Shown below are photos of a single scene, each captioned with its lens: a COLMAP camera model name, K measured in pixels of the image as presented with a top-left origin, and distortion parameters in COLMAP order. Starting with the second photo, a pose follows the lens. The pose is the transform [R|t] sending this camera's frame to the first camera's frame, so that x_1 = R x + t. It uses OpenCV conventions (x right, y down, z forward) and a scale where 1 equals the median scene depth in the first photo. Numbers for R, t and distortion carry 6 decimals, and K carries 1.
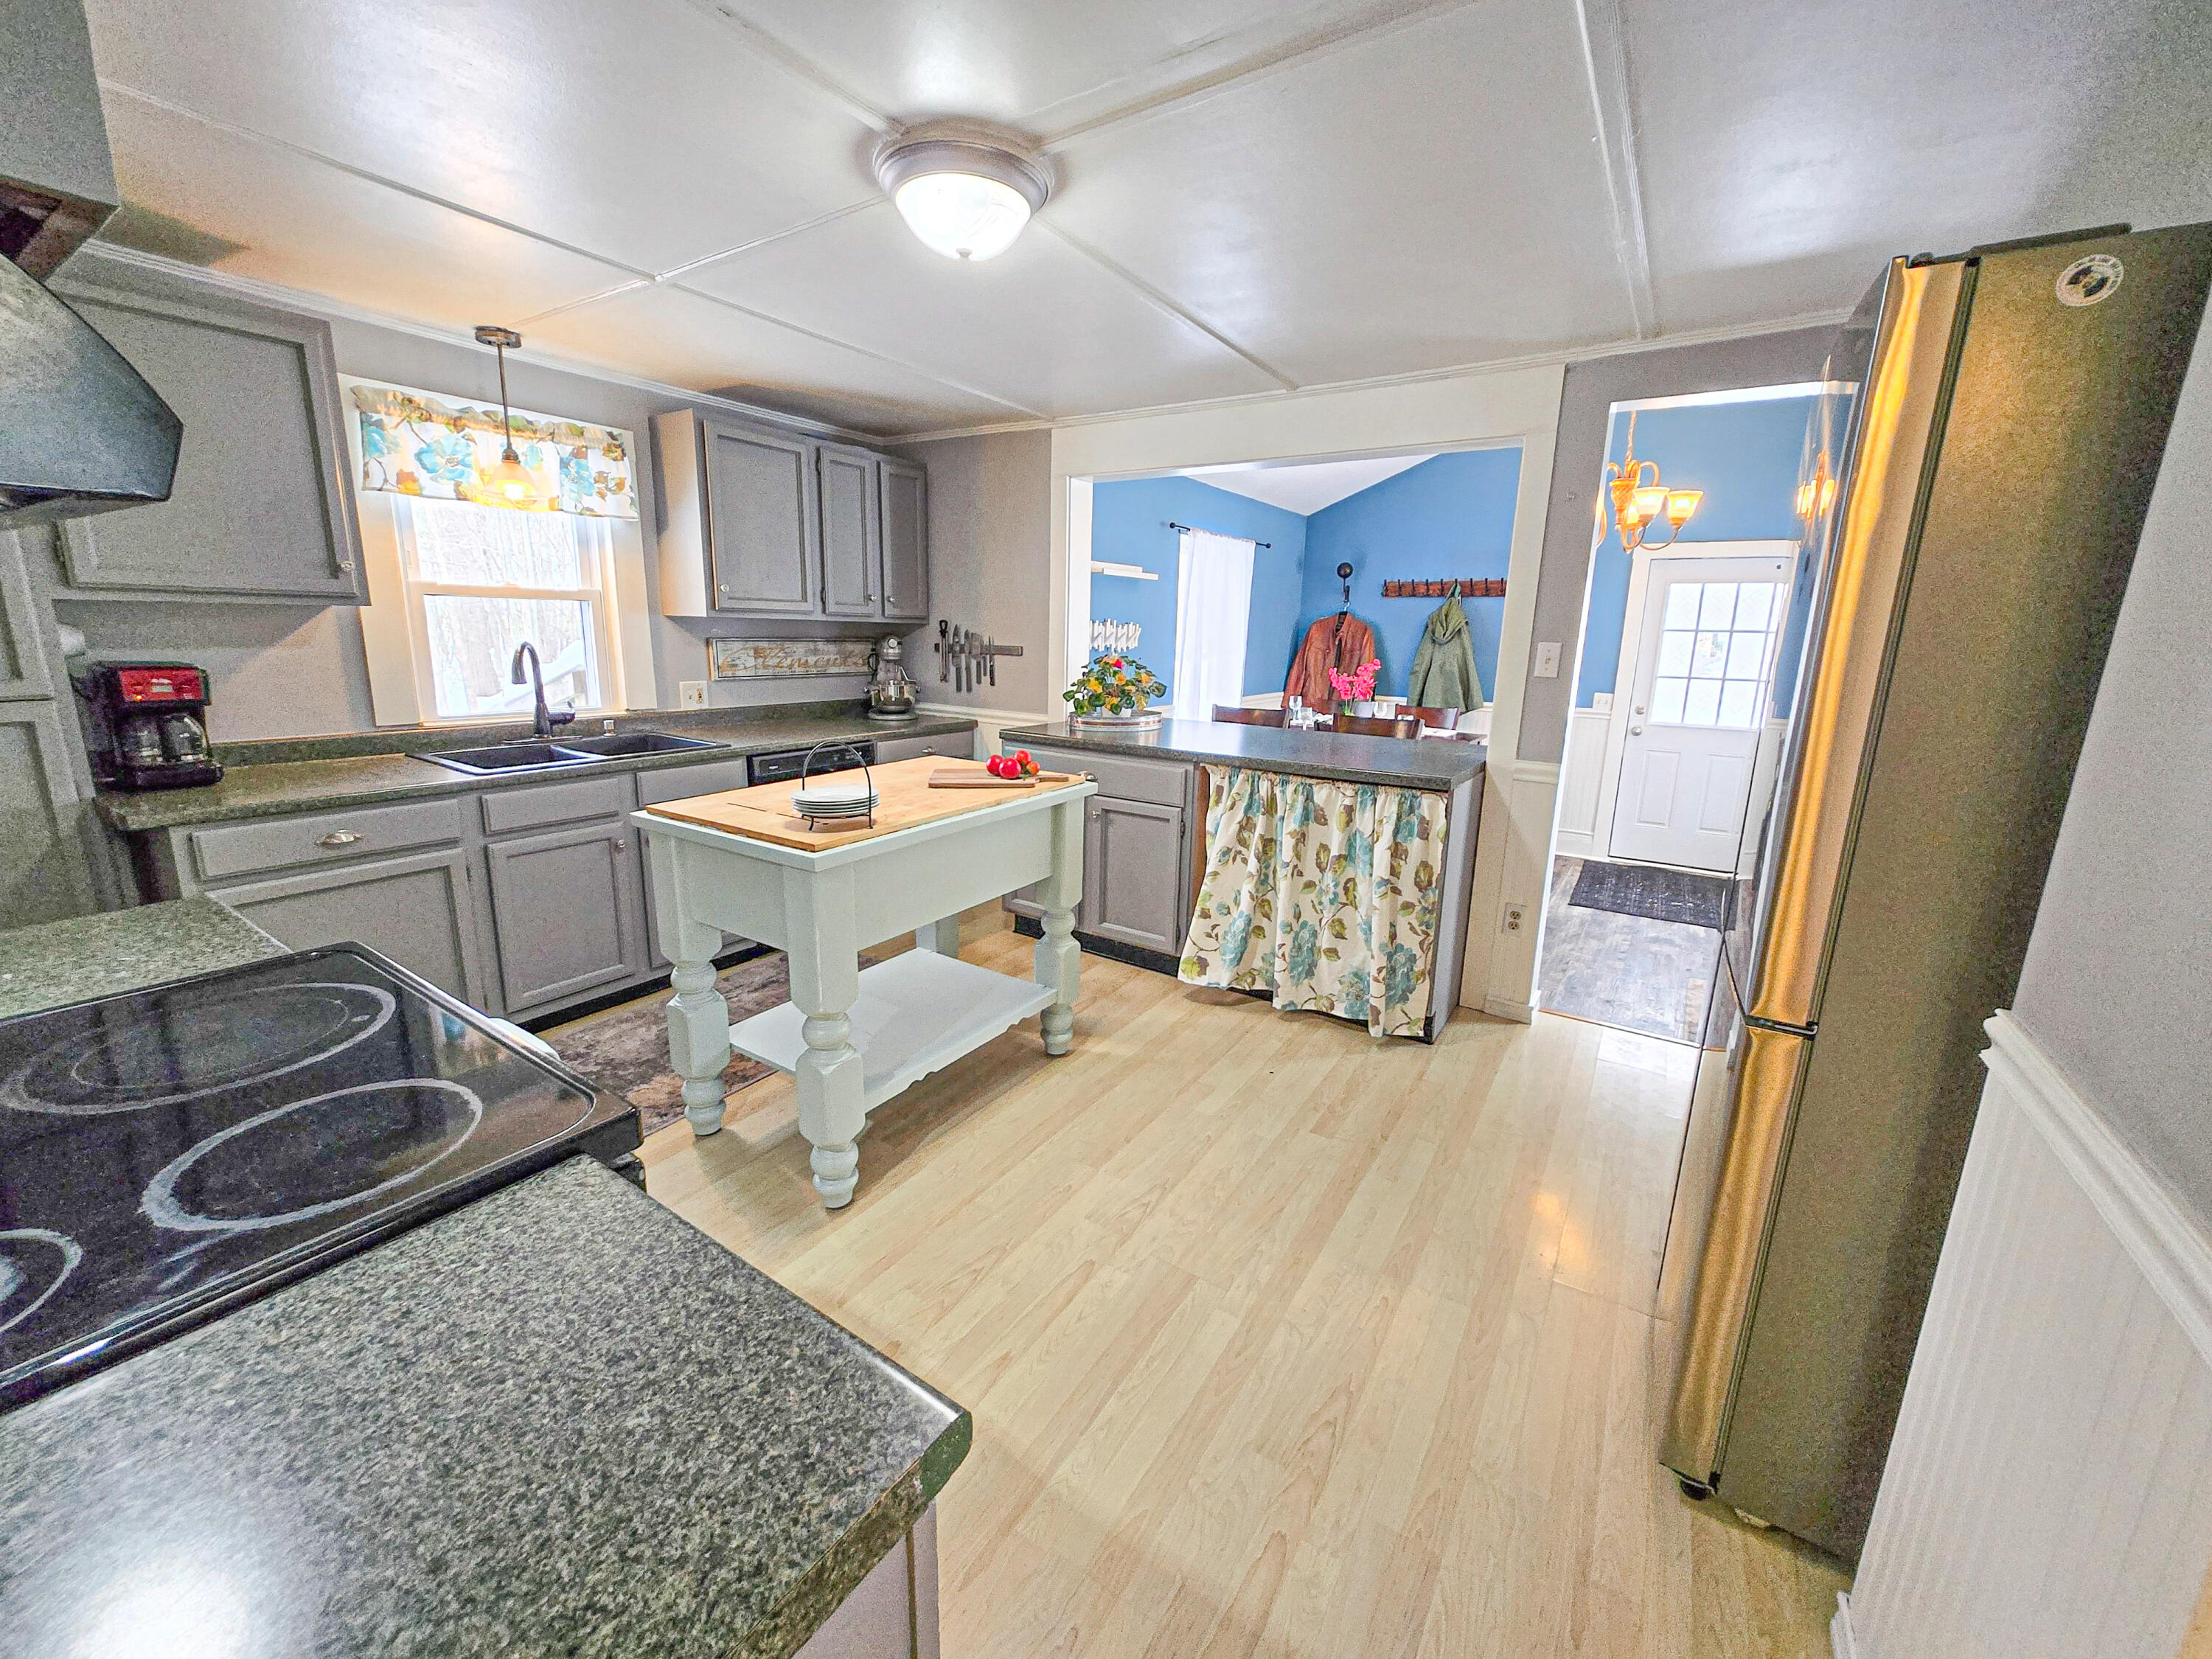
lens RADIAL K [[873.7, 0, 1105.9], [0, 873.7, 822.2], [0, 0, 1]] dist [-0.001133, -0.000154]
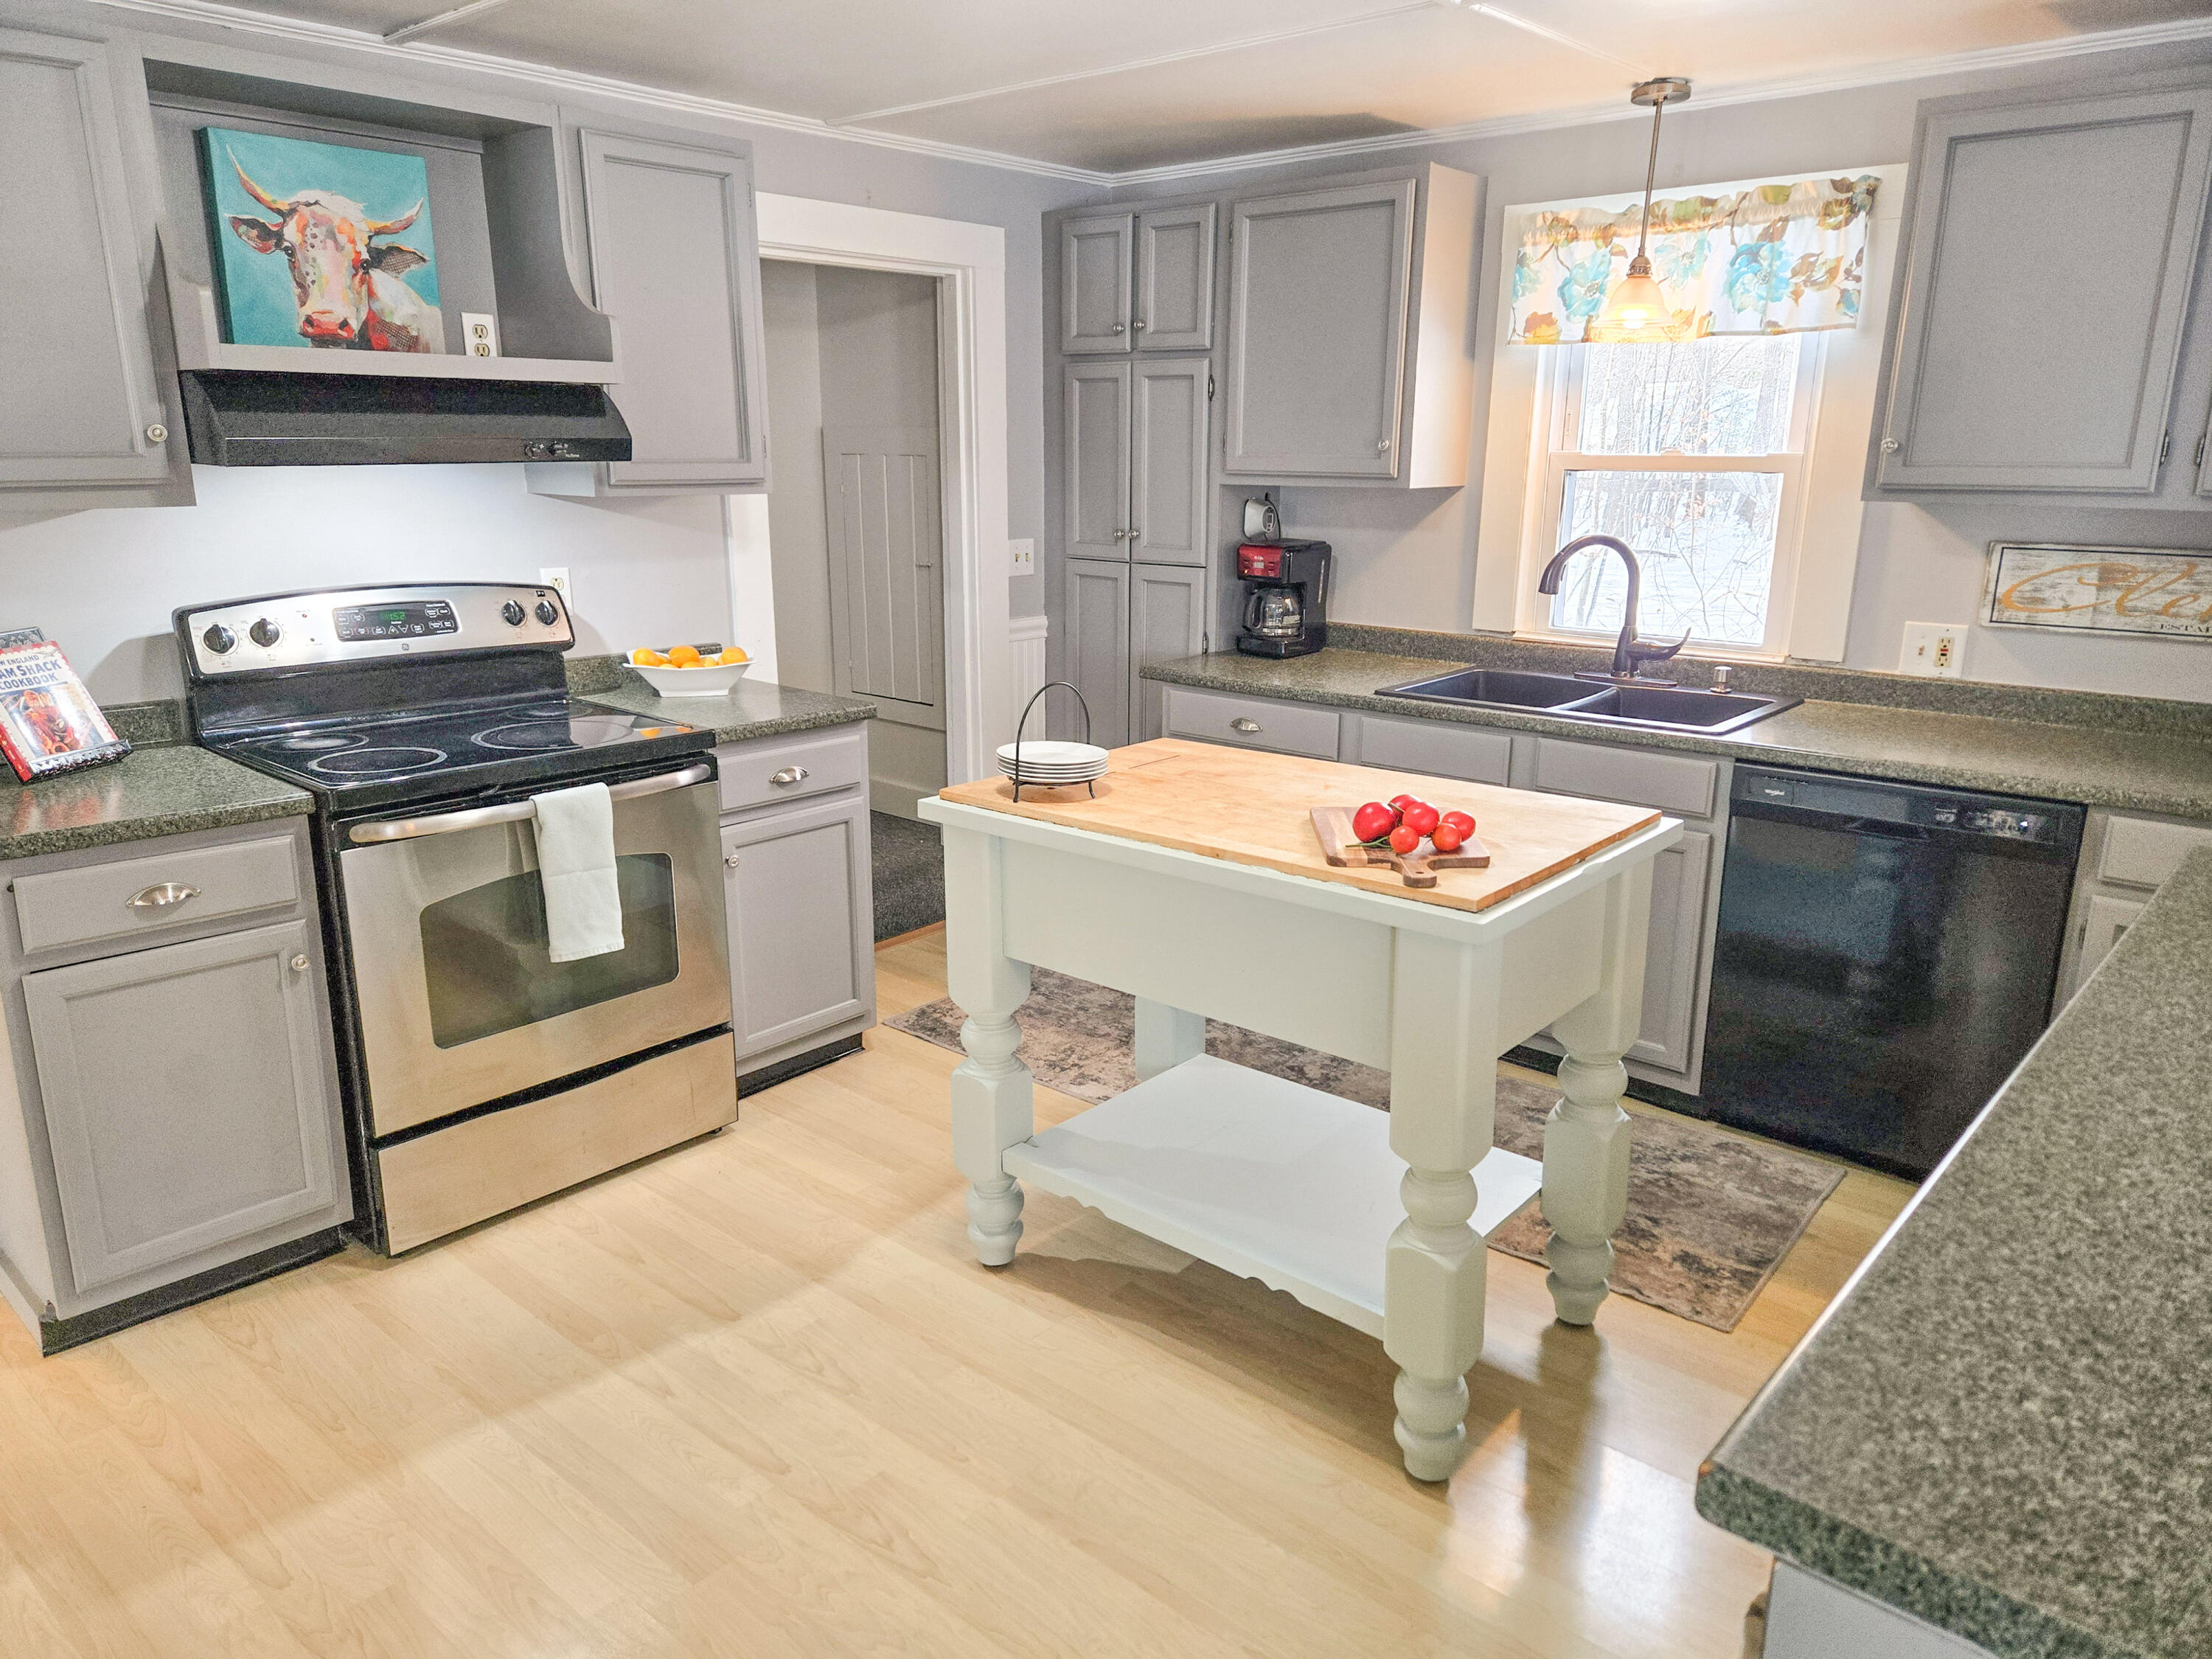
lens RADIAL K [[1523.4, 0, 1137.2], [0, 1523.4, 825.6], [0, 0, 1]] dist [0.083585, 0.000125]
pose [[-0.133781, 0.226717, -0.964729, 0.603438], [-0.228395, 0.940220, 0.252629, -0.202232], [0.964333, 0.254137, -0.074003, 0.743916]]
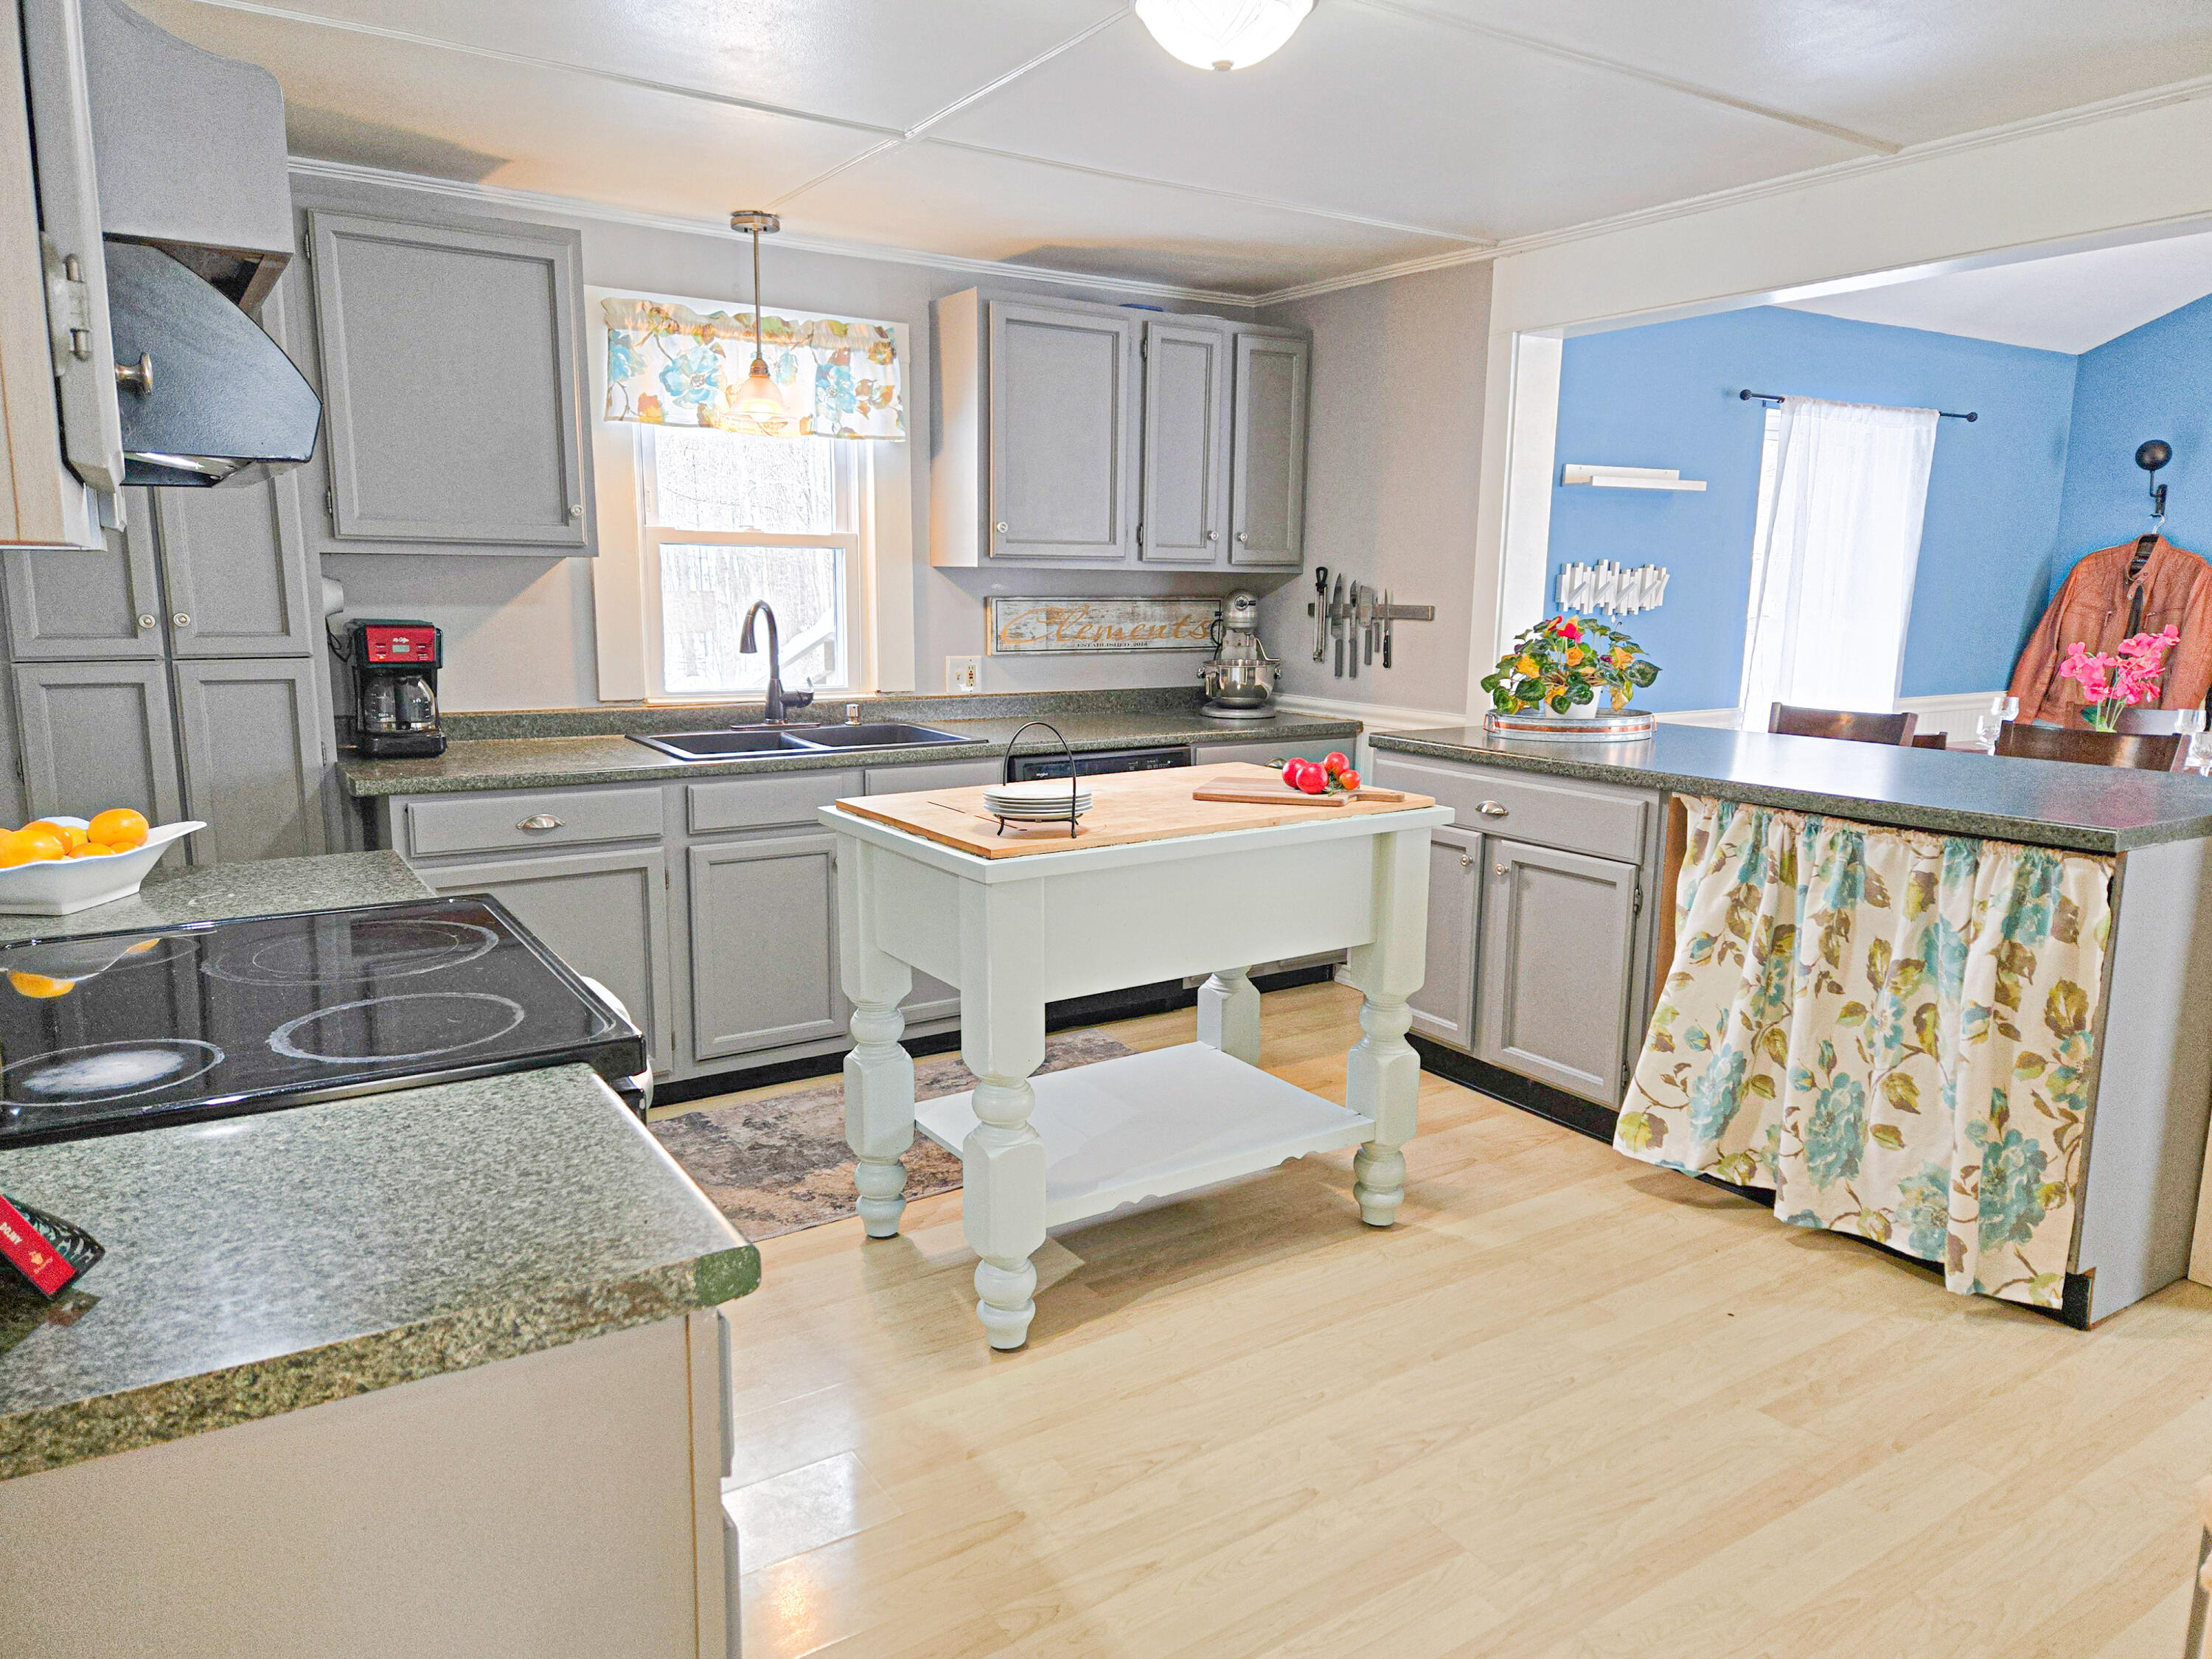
lens RADIAL K [[1480.2, 0, 1098.0], [0, 1480.2, 856.0], [0, 0, 1]] dist [0.080768, -0.065014]
pose [[0.914005, 0.061376, -0.401033, 0.162386], [-0.077566, 0.996692, -0.024245, 0.031874], [0.398218, 0.053267, 0.915743, -0.098596]]
